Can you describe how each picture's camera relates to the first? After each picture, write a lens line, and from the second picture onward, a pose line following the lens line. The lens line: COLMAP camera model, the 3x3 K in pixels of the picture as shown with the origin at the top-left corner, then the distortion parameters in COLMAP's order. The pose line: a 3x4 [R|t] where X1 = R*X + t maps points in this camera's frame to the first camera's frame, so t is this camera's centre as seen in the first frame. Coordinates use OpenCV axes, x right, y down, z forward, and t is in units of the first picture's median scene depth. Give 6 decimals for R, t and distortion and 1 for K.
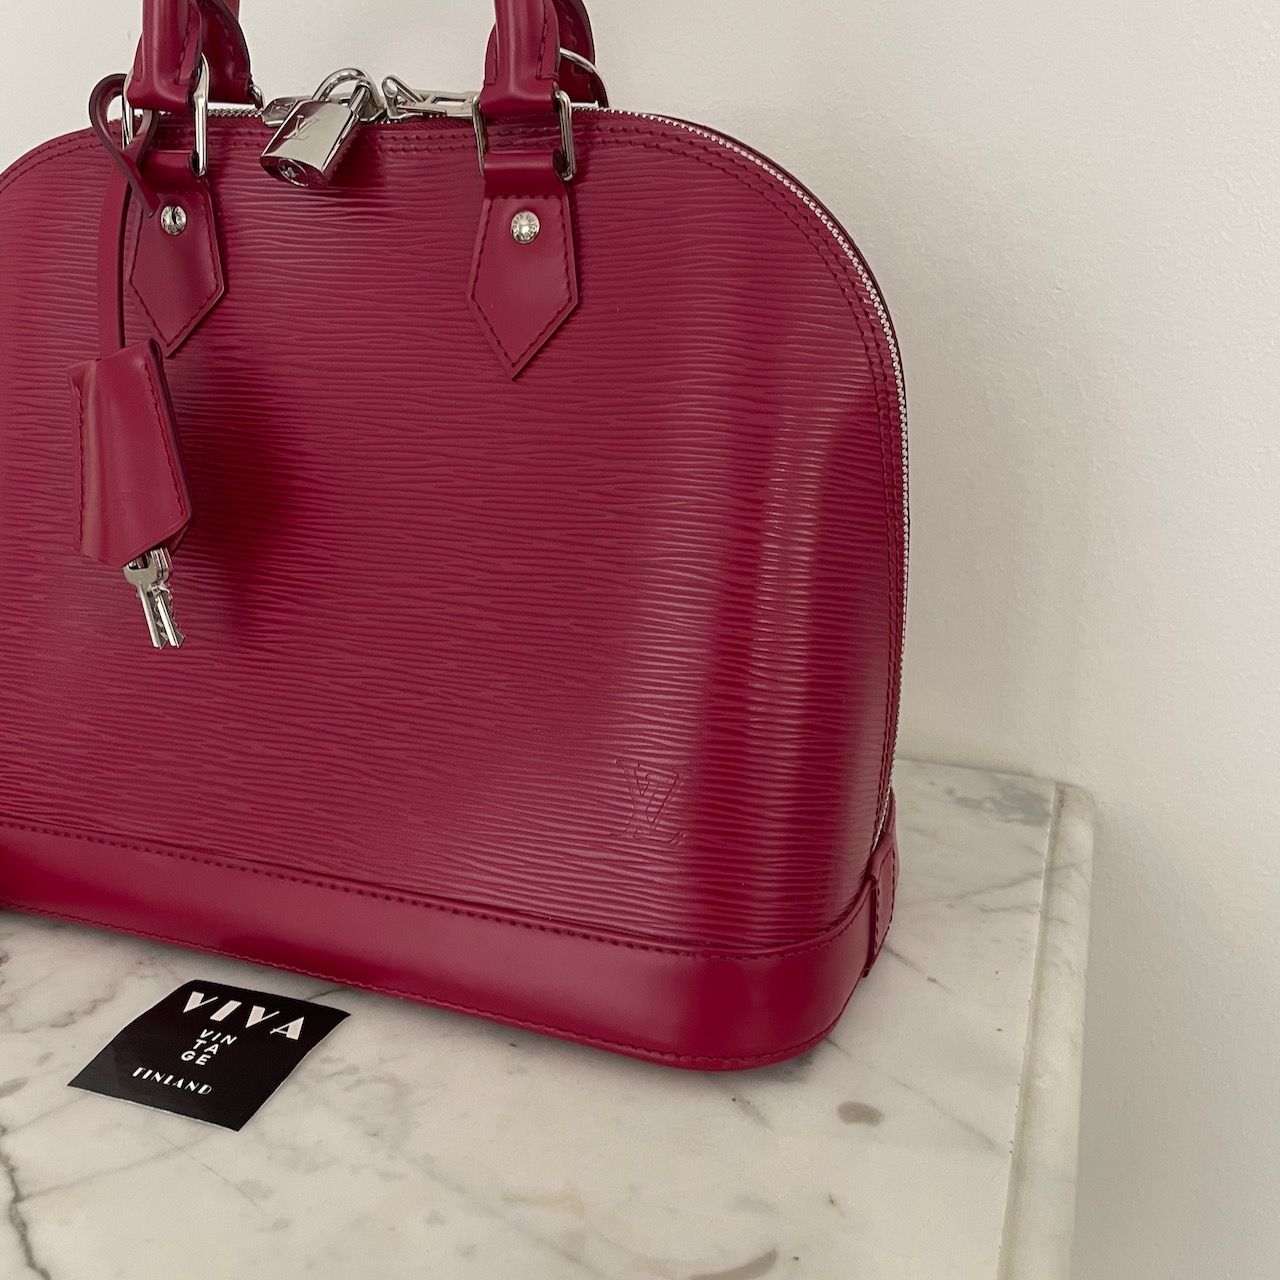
lens RADIAL K [[1299.2, 0, 630.7], [0, 1299.2, 636.4], [0, 0, 1]] dist [0.080440, -0.121239]
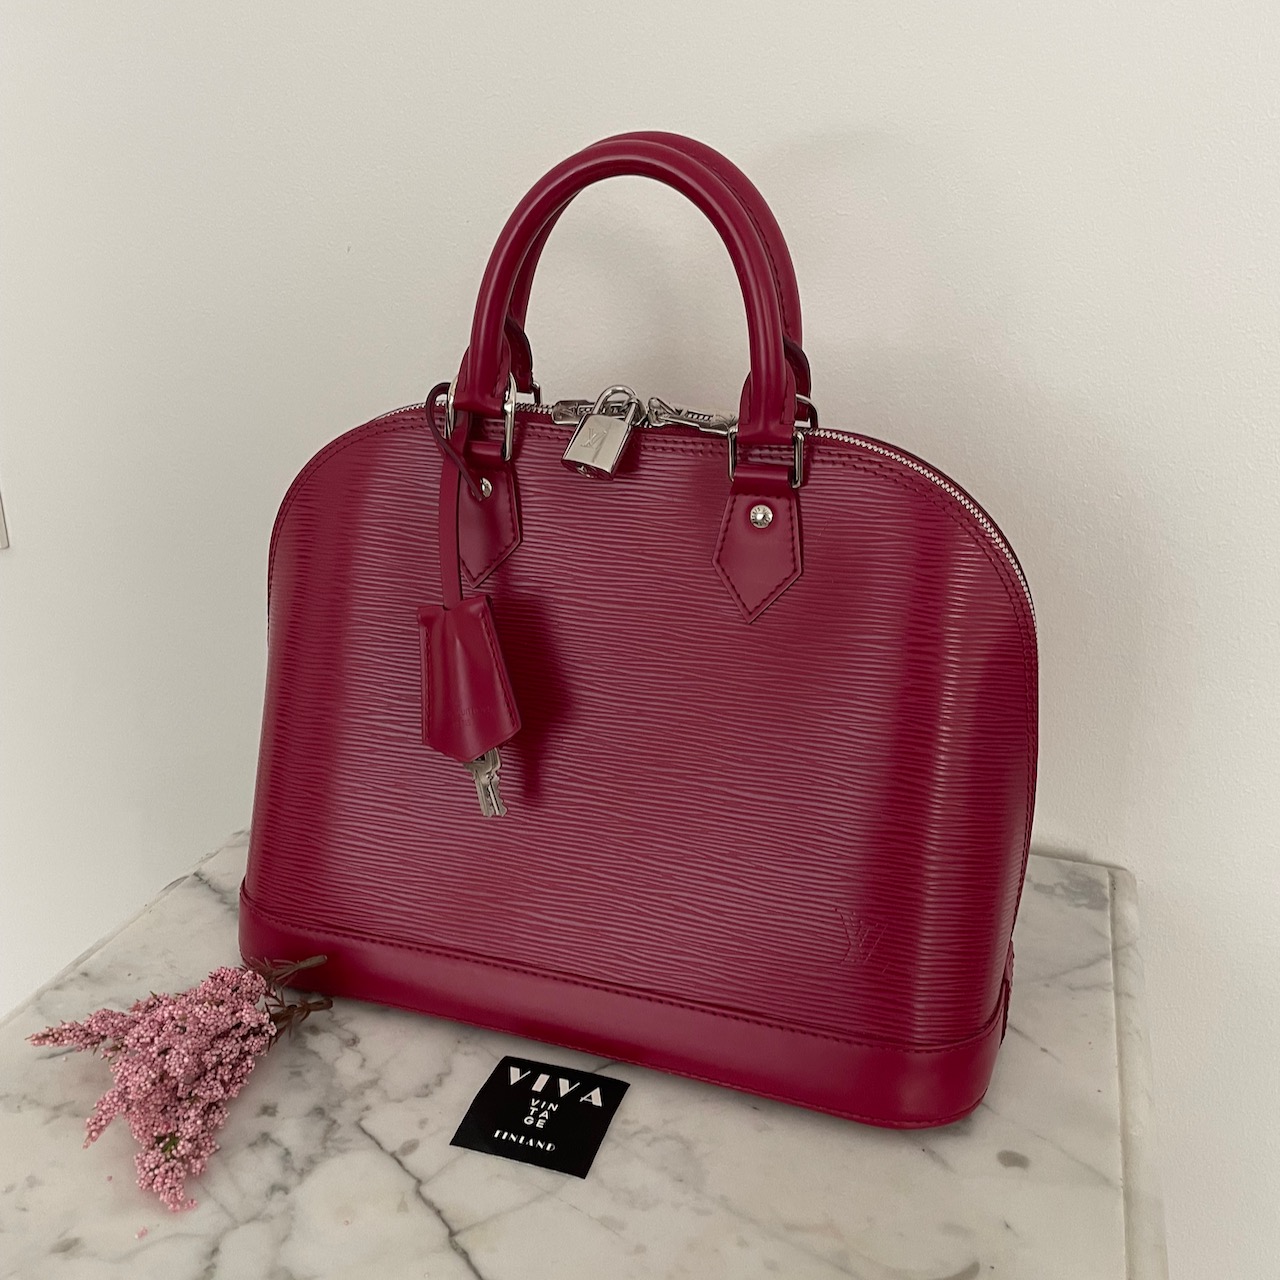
lens RADIAL K [[1288.9, 0, 632.5], [0, 1288.9, 624.7], [0, 0, 1]] dist [0.077055, -0.107080]
pose [[0.999425, -0.002964, 0.033776, -0.263950], [0.001924, 0.999525, 0.030759, -0.242160], [-0.033852, -0.030676, 0.998956, -0.356813]]
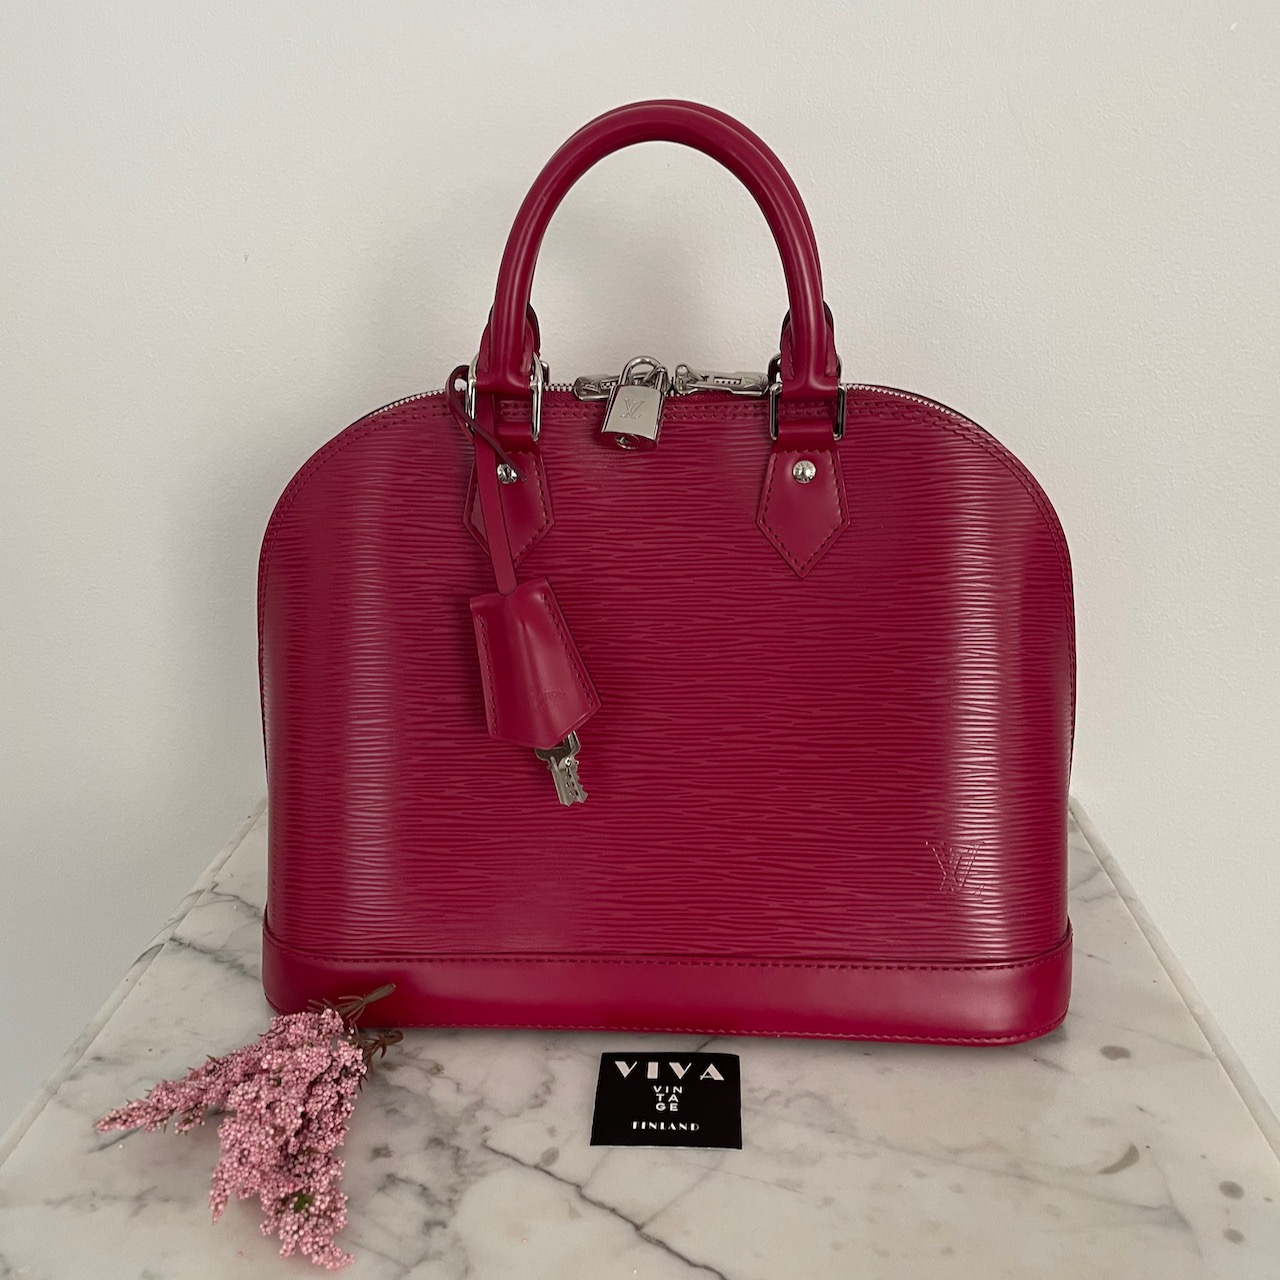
lens RADIAL K [[1289.6, 0, 639.6], [0, 1289.6, 626.1], [0, 0, 1]] dist [0.078177, -0.109312]
pose [[0.957888, -0.108154, 0.265996, -0.640448], [0.110908, 0.993820, 0.004693, -0.175140], [-0.264860, 0.025006, 0.963963, -0.286817]]
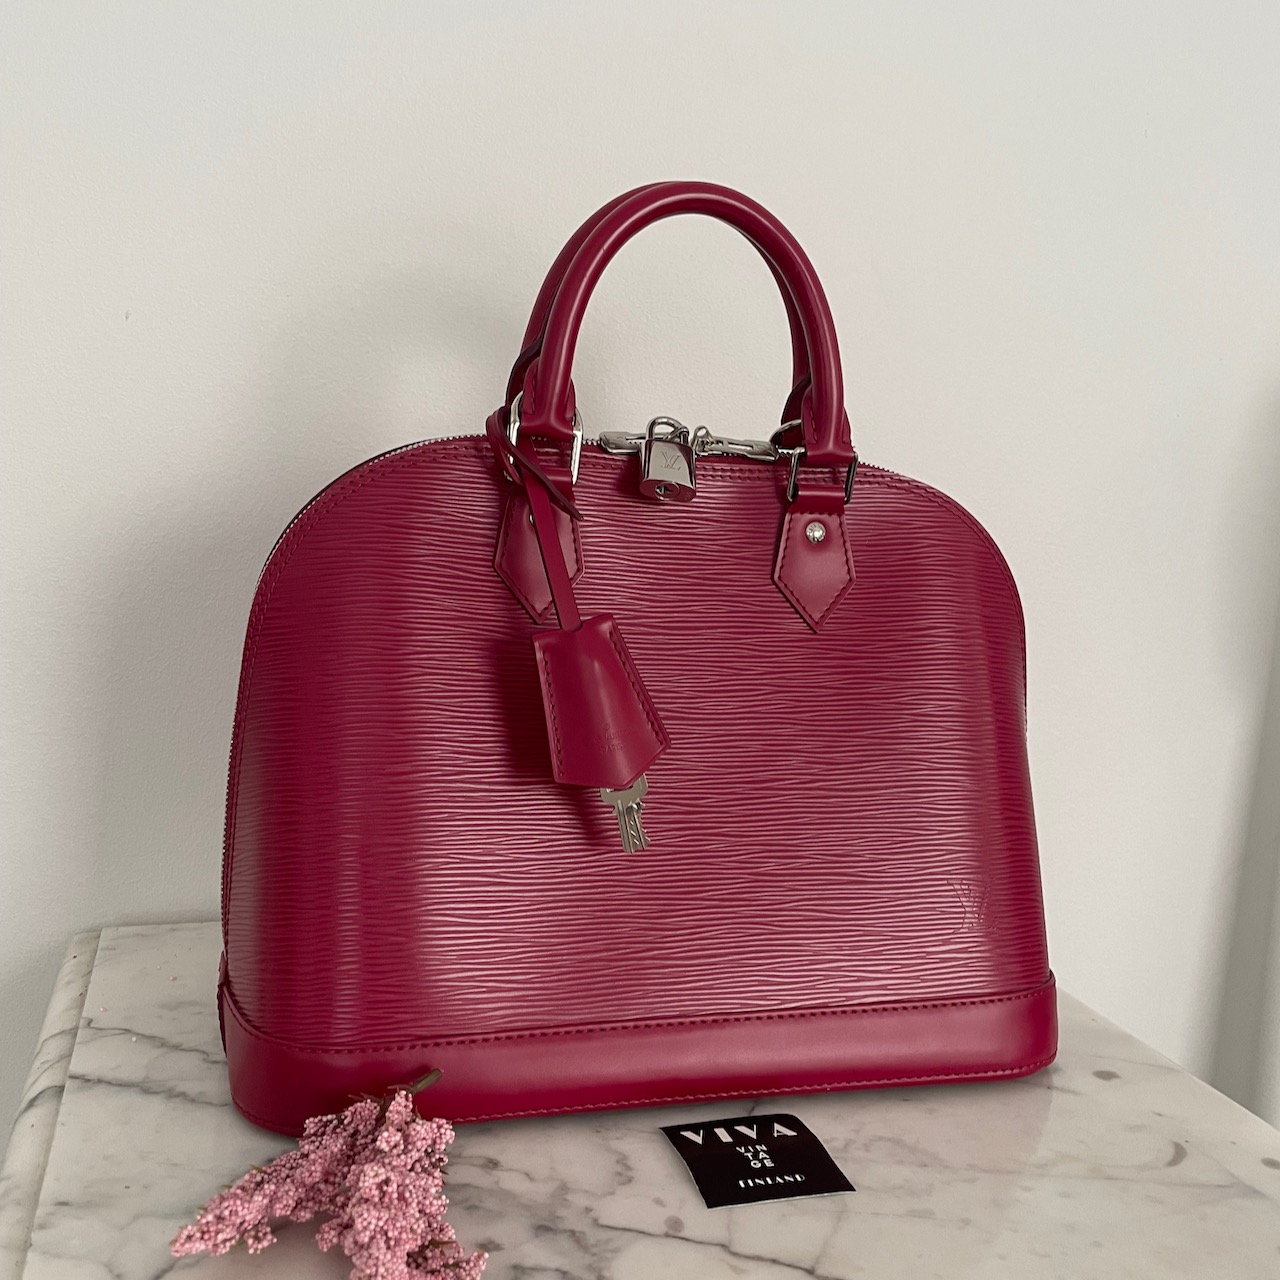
lens RADIAL K [[1291.9, 0, 640.0], [0, 1291.9, 640.0], [0, 0, 1]] dist [0.080094, -0.115556]
pose [[0.796286, -0.036966, 0.603790, -1.139442], [0.133882, 0.984148, -0.116312, -0.048416], [-0.589919, 0.173455, 0.788612, -0.021745]]
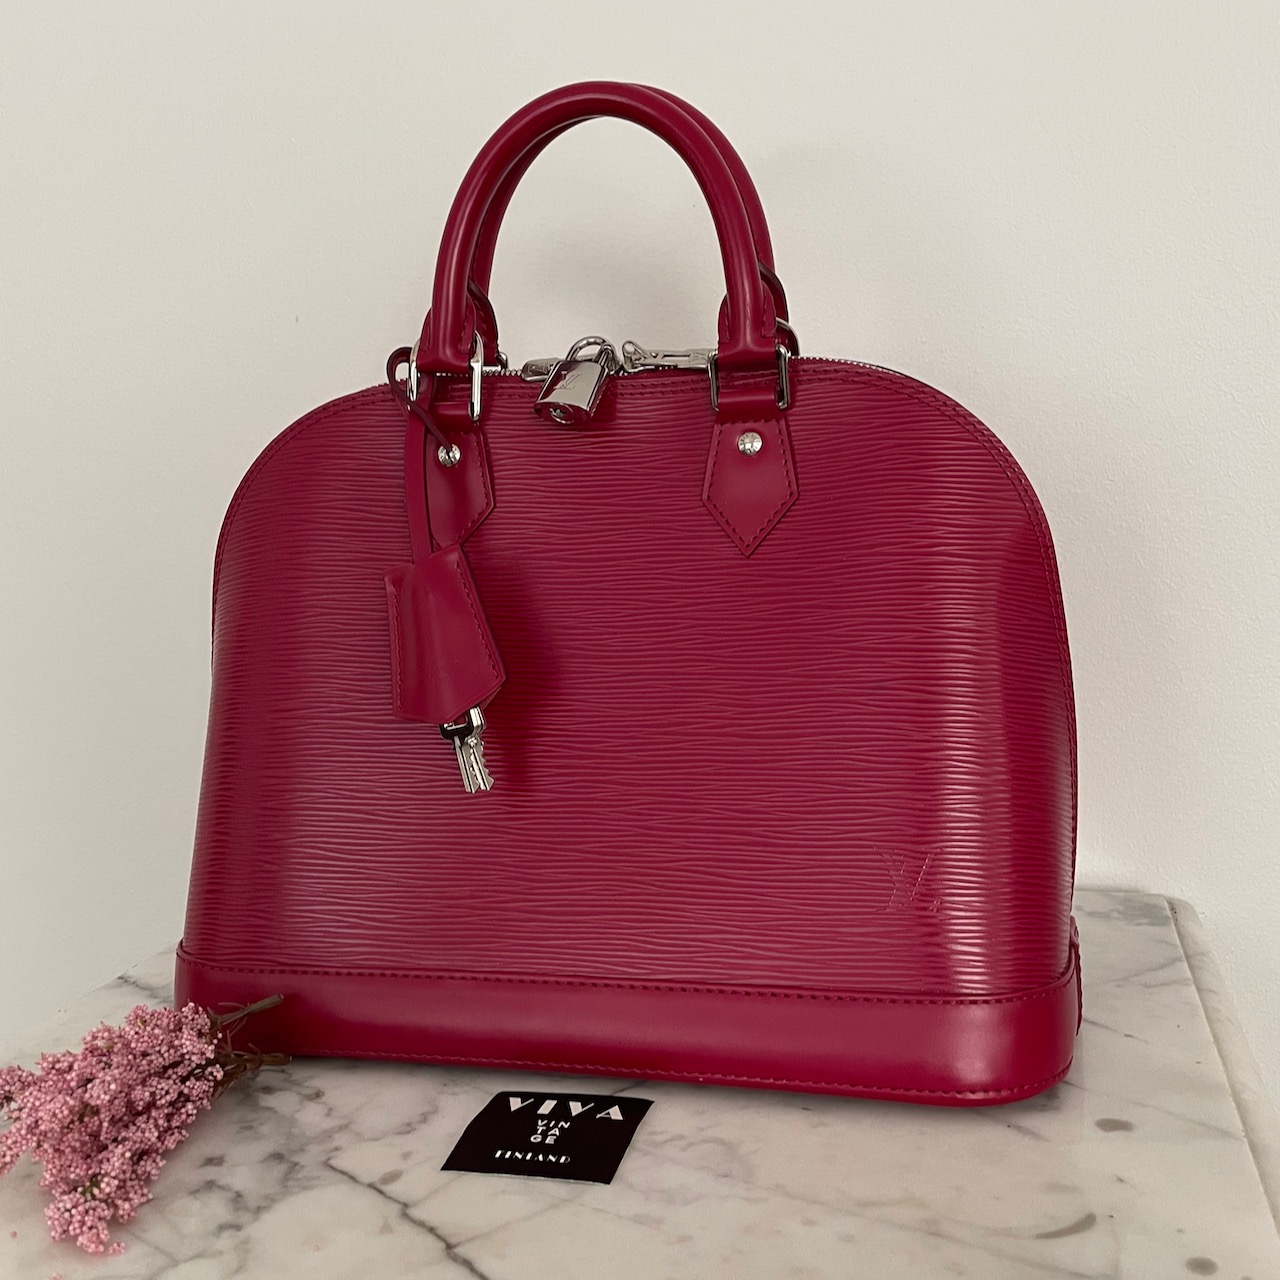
lens RADIAL K [[1375.3, 0, 681.7], [0, 1375.3, 589.8], [0, 0, 1]] dist [0.083725, -0.119385]
pose [[0.992837, -0.055898, 0.105591, -0.302870], [0.077969, 0.972798, -0.218138, 0.123261], [-0.090526, 0.224808, 0.970189, -0.292795]]
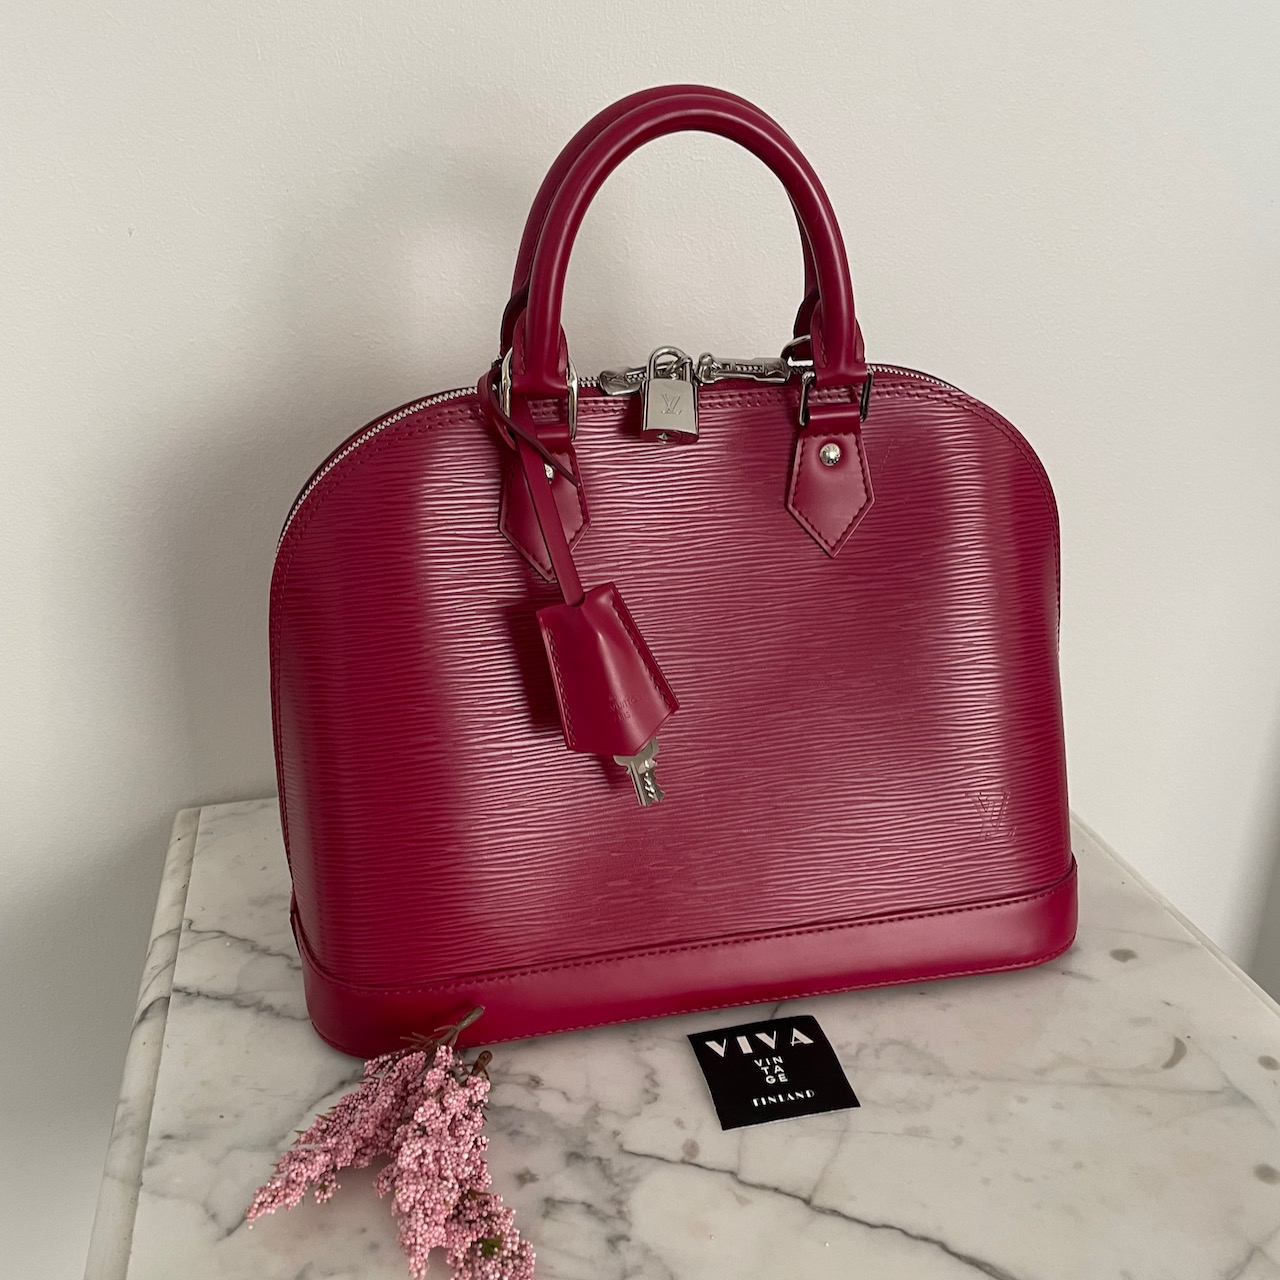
lens RADIAL K [[1288.9, 0, 632.5], [0, 1288.9, 624.7], [0, 0, 1]] dist [0.077055, -0.107080]
pose [[0.846622, -0.218917, 0.485084, -1.003009], [0.184755, 0.975691, 0.117871, -0.339918], [-0.499096, -0.010170, 0.866487, -0.127590]]
